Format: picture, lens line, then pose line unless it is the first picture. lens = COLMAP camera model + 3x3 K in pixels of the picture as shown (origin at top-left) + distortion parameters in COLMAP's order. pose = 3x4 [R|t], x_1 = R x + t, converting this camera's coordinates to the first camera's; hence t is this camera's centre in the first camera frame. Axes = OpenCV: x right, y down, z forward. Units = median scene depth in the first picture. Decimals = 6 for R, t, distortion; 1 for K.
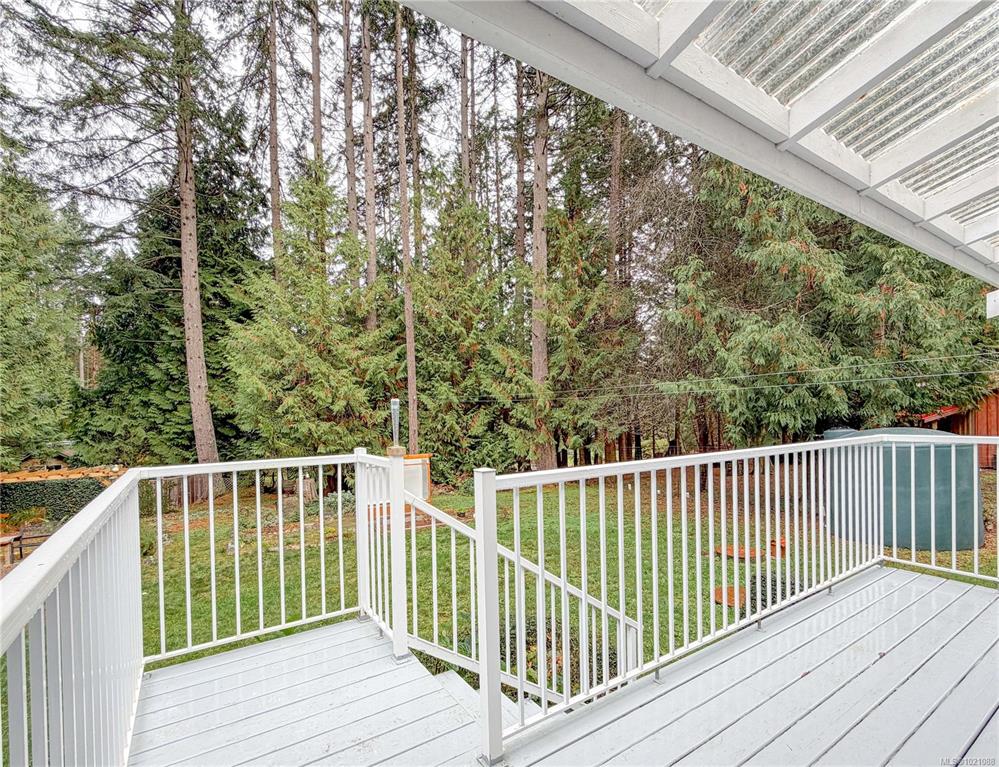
lens RADIAL K [[464.8, 0, 501.1], [0, 464.8, 410.9], [0, 0, 1]] dist [-0.001448, 0.000069]
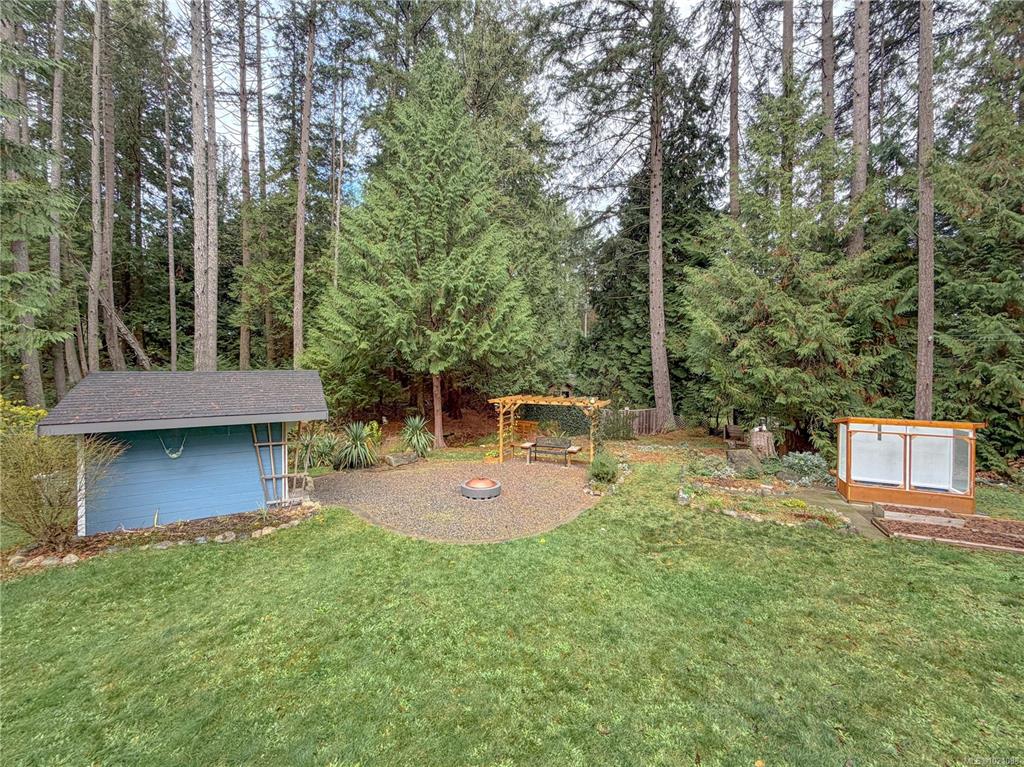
lens RADIAL K [[412.1, 0, 512.0], [0, 412.1, 383.5], [0, 0, 1]] dist [-0.001850, -0.000313]
pose [[0.610382, 0.067598, -0.789217, -0.061447], [-0.017237, 0.997250, 0.072085, 0.004626], [0.791920, -0.030396, 0.609868, 0.093555]]
